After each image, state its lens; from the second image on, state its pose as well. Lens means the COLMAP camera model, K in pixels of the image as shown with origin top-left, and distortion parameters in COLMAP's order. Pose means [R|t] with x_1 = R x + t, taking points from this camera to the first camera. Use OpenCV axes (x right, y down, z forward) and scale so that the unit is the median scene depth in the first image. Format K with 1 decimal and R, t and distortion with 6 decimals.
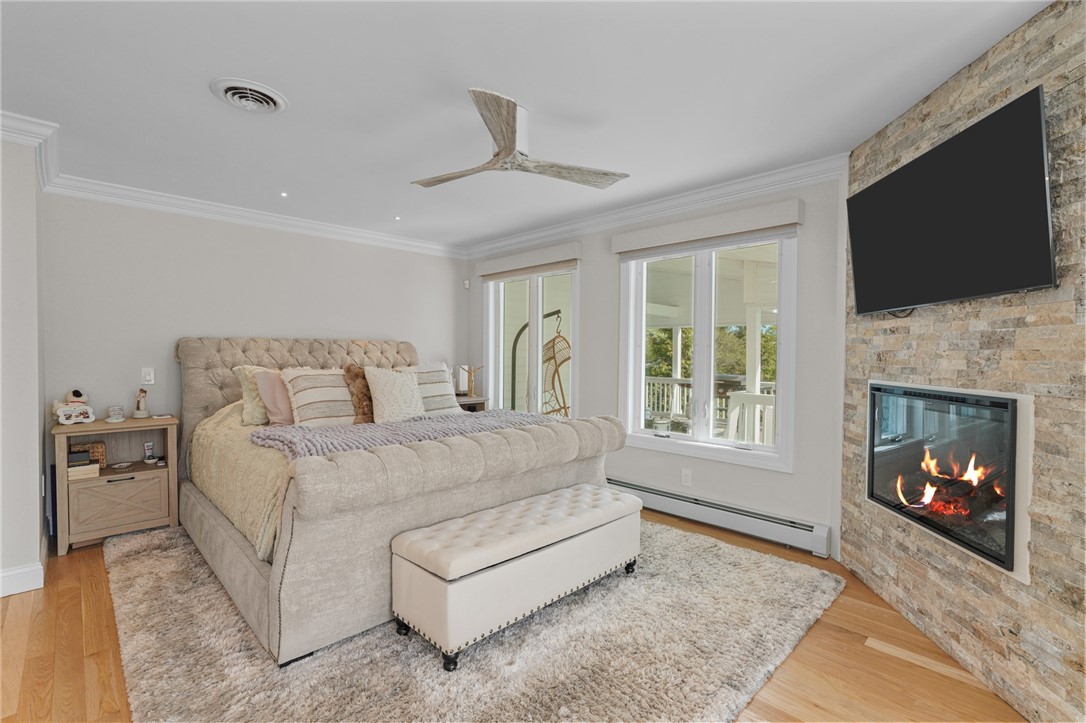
lens RADIAL K [[506.8, 0, 562.7], [0, 506.8, 360.8], [0, 0, 1]] dist [-0.000984, 0.013548]
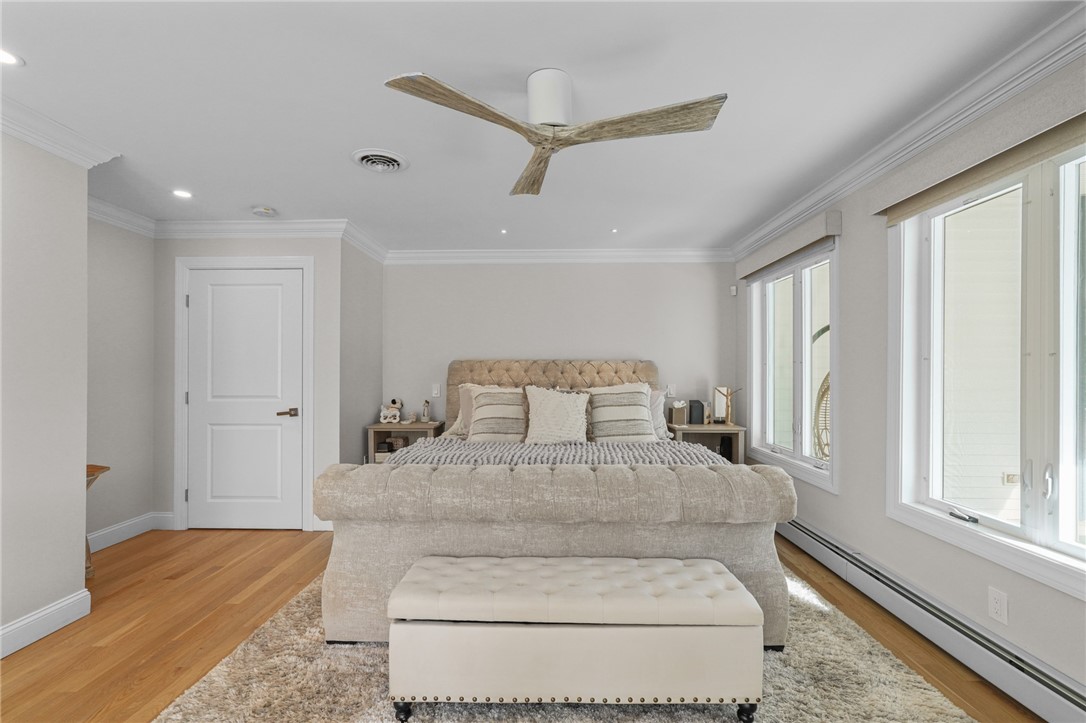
lens RADIAL K [[513.3, 0, 513.0], [0, 513.3, 366.7], [0, 0, 1]] dist [-0.000472, 0.000242]
pose [[0.674175, -0.012102, -0.738473, 0.442308], [-0.009795, 0.999631, -0.025324, -0.000334], [0.738507, 0.024306, 0.673807, 0.378061]]
